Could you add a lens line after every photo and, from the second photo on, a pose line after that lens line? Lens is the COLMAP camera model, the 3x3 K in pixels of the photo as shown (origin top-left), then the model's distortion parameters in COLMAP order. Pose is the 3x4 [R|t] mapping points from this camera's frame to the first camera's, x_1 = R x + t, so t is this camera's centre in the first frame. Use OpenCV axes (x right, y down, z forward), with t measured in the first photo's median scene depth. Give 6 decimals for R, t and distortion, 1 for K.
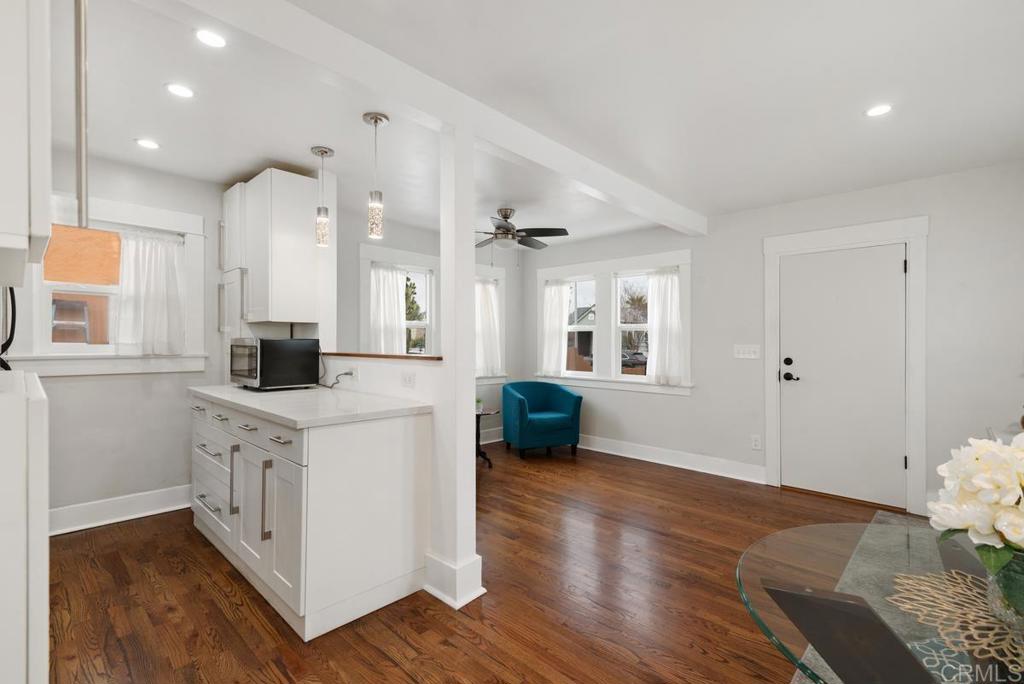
lens RADIAL K [[470.9, 0, 511.3], [0, 470.9, 341.4], [0, 0, 1]] dist [-0.000037, 0.000023]
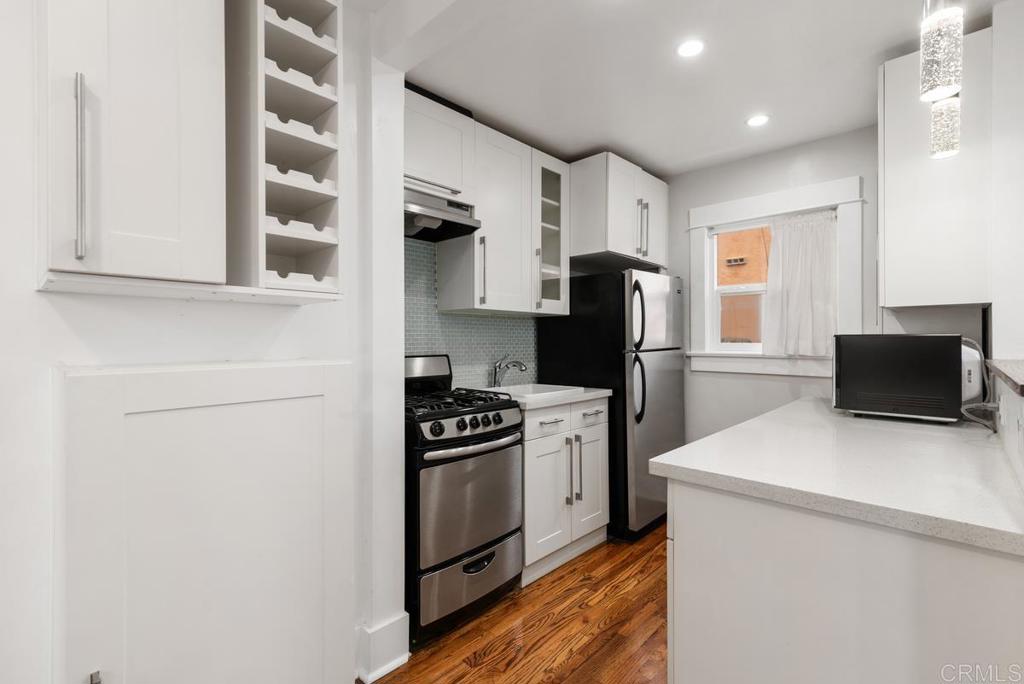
lens RADIAL K [[470.9, 0, 511.3], [0, 470.9, 341.1], [0, 0, 1]] dist [-0.000037, 0.000023]
pose [[0.017475, -0.003124, -0.999842, 0.105851], [-0.002851, 0.999991, -0.003175, 0.006583], [0.999843, 0.002906, 0.017466, 0.471799]]
